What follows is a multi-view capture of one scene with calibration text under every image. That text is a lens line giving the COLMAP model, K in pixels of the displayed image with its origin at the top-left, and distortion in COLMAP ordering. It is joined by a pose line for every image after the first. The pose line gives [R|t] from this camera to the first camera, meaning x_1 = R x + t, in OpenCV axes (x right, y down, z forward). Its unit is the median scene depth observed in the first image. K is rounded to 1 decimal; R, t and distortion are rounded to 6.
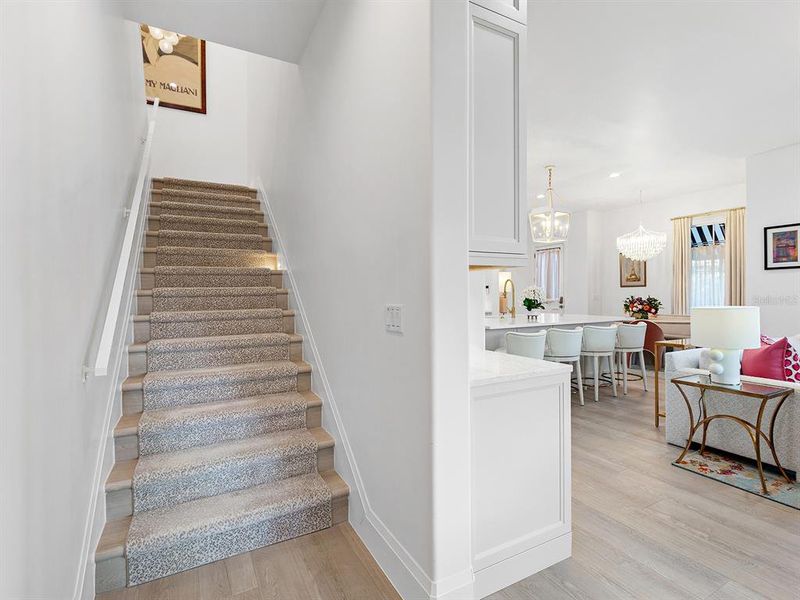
lens RADIAL K [[404.7, 0, 399.2], [0, 404.7, 293.7], [0, 0, 1]] dist [-0.003440, 0.001162]
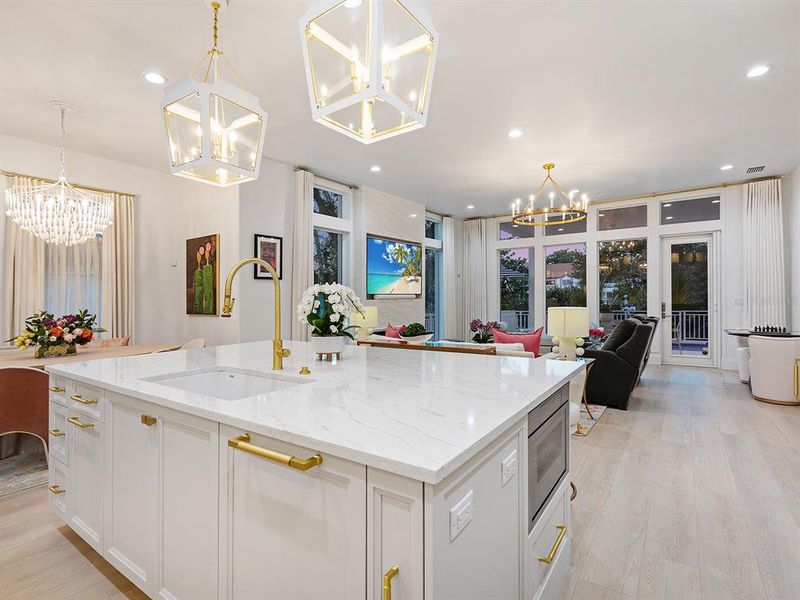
lens RADIAL K [[404.7, 0, 399.7], [0, 404.7, 311.1], [0, 0, 1]] dist [-0.003440, 0.001162]
pose [[-0.456186, -0.009829, 0.889830, -0.089850], [0.018460, 0.999619, 0.020506, 0.003132], [-0.889693, 0.025781, -0.455831, 1.141100]]
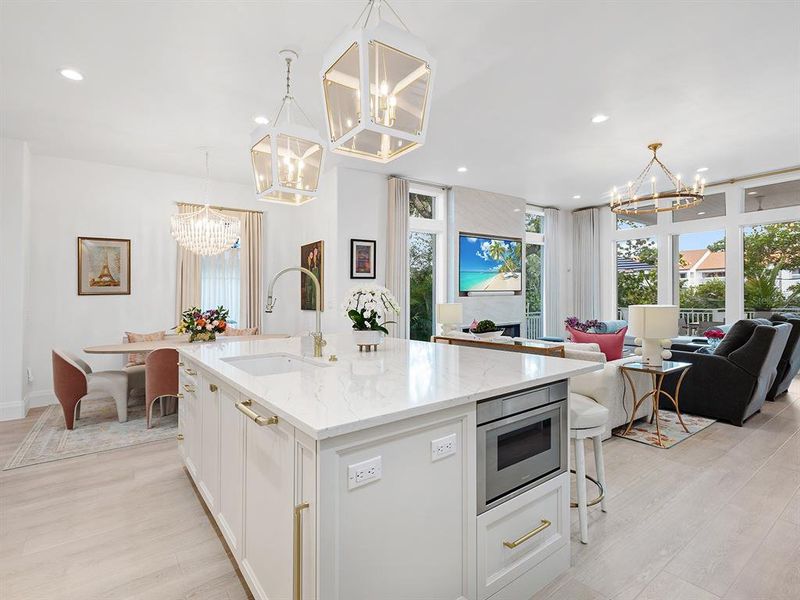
lens RADIAL K [[404.7, 0, 397.8], [0, 404.7, 306.2], [0, 0, 1]] dist [-0.003440, 0.001162]
pose [[-0.149124, -0.009335, 0.988775, -0.170545], [0.019329, 0.999737, 0.012353, 0.002309], [-0.988630, 0.020954, -0.148904, 1.047146]]
